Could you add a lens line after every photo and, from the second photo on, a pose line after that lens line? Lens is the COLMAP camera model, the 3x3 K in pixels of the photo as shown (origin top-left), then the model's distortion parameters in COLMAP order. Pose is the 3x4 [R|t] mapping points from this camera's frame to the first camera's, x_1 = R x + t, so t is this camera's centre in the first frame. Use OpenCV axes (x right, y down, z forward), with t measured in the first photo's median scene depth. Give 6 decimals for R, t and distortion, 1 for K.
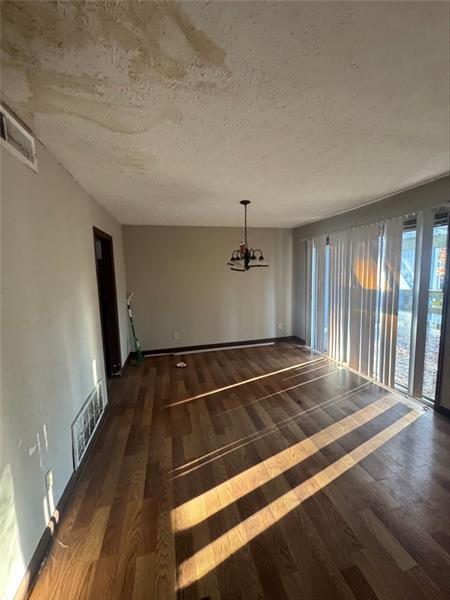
lens RADIAL K [[238.4, 0, 225.9], [0, 238.4, 299.3], [0, 0, 1]] dist [-0.000657, -0.000048]
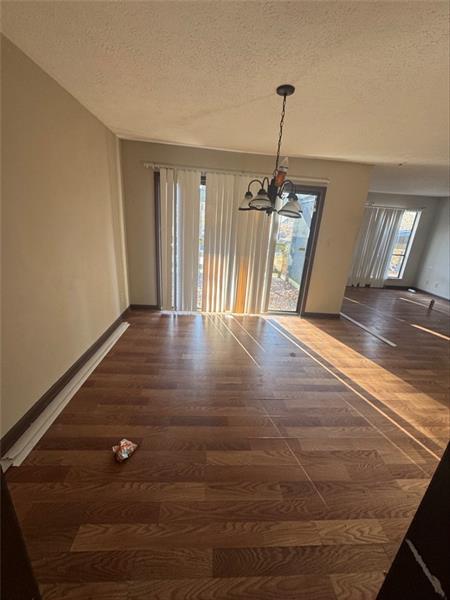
lens RADIAL K [[238.4, 0, 225.9], [0, 238.4, 299.3], [0, 0, 1]] dist [-0.000657, -0.000048]
pose [[0.182067, -0.267439, 0.946218, -0.534654], [0.036550, 0.963477, 0.265284, -0.070598], [-0.982607, -0.013715, 0.185192, 0.885790]]
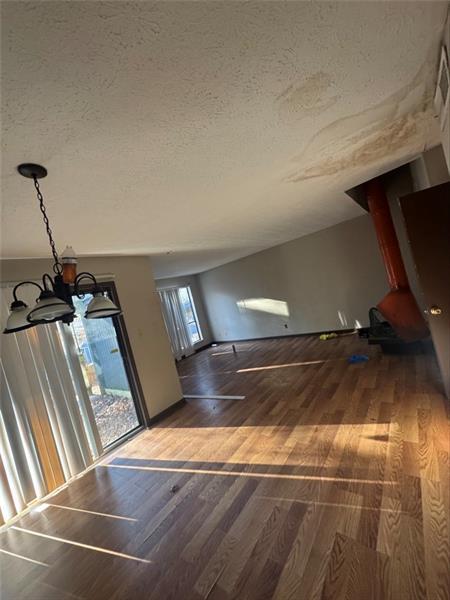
lens RADIAL K [[238.4, 0, 225.9], [0, 238.4, 299.3], [0, 0, 1]] dist [-0.000657, -0.000048]
pose [[-0.587806, 0.160646, 0.792891, -0.367156], [0.340804, 0.938048, 0.062597, -0.086120], [-0.733714, 0.307015, -0.606139, 0.928015]]
